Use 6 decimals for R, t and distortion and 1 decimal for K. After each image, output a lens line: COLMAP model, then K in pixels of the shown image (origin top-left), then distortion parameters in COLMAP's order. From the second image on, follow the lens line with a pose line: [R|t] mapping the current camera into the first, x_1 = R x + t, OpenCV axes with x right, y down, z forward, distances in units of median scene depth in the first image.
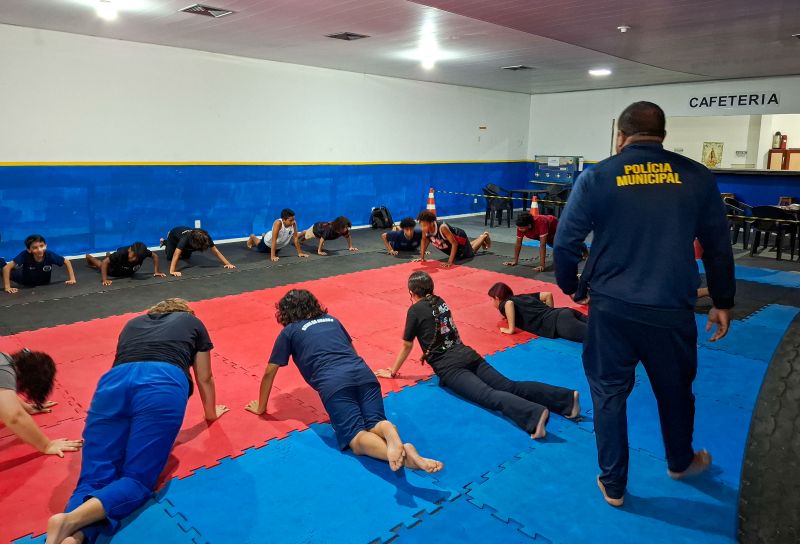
lens RADIAL K [[576.5, 0, 424.5], [0, 576.5, 259.9], [0, 0, 1]] dist [0.046238, -0.045271]
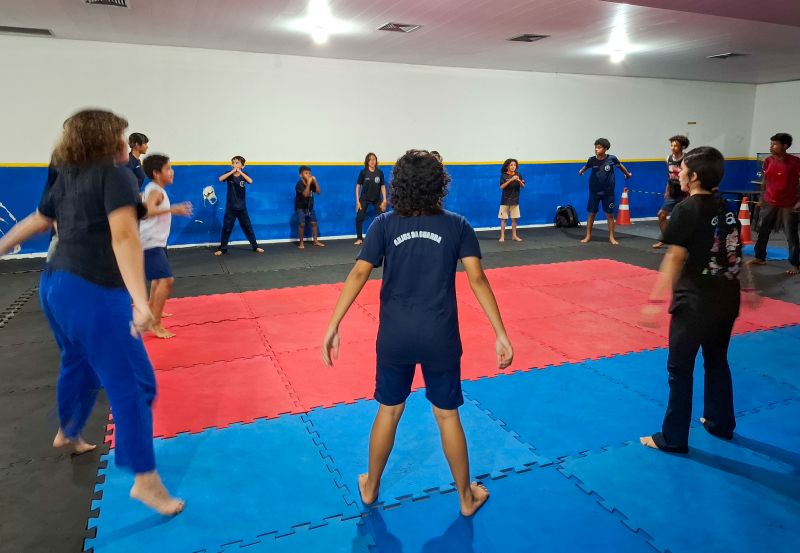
lens RADIAL K [[576.5, 0, 408.4], [0, 576.5, 259.1], [0, 0, 1]] dist [0.046238, -0.045271]
pose [[0.925058, 0.056996, -0.375526, 0.052052], [-0.059671, 0.998208, 0.004511, 0.011446], [0.375110, 0.018235, 0.926801, -0.023760]]
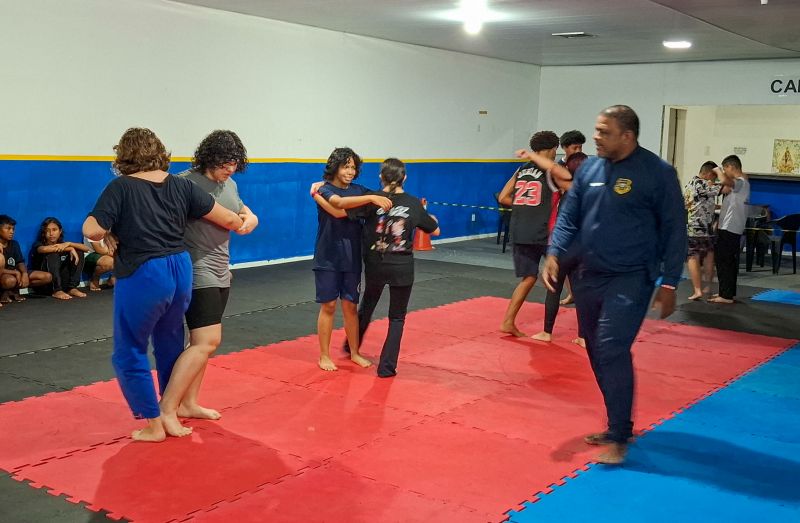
lens RADIAL K [[959.9, 0, 407.2], [0, 959.9, 236.1], [0, 0, 1]] dist [0.040226, 0.000000]
pose [[0.986335, 0.002300, 0.164736, -0.213470], [0.012129, 0.996175, -0.086530, 0.019178], [-0.164305, 0.087346, 0.982535, -0.113353]]
